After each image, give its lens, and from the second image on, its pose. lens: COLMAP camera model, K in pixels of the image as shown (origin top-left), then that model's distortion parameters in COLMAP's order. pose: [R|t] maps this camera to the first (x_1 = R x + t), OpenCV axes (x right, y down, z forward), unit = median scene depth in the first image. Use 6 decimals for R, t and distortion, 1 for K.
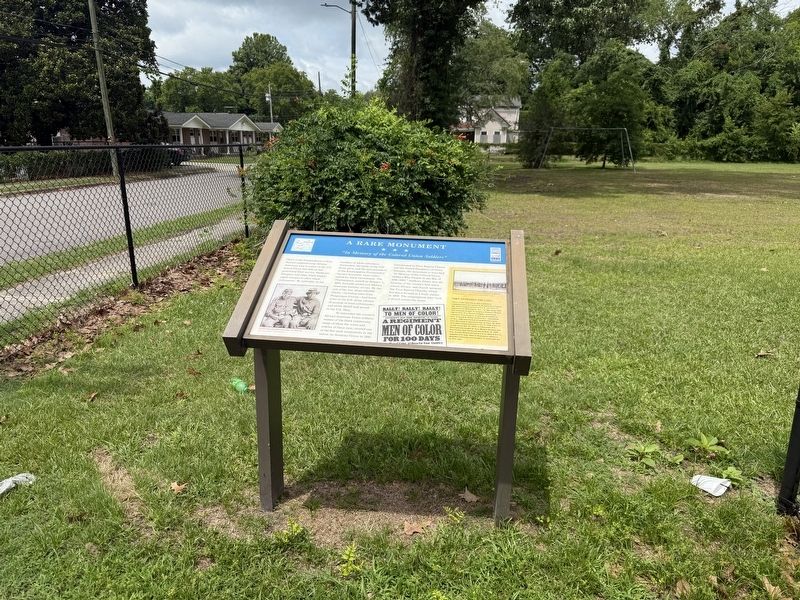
lens RADIAL K [[553.9, 0, 385.8], [0, 553.9, 302.4], [0, 0, 1]] dist [0.071574, -0.102449]
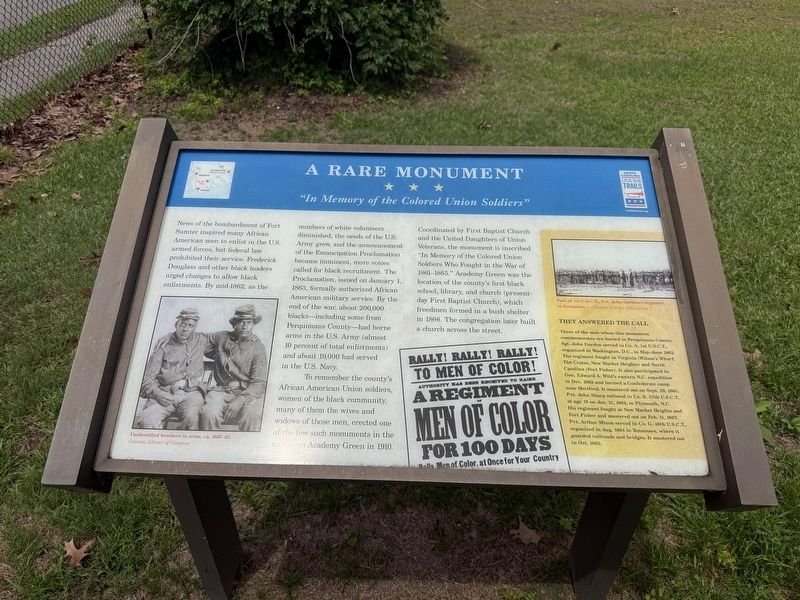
lens RADIAL K [[553.9, 0, 385.8], [0, 553.9, 302.4], [0, 0, 1]] dist [0.071574, -0.102449]
pose [[0.994777, -0.075468, 0.068730, -0.049545], [0.045644, 0.931141, 0.361792, -0.187317], [-0.091301, -0.356765, 0.929722, 0.582629]]
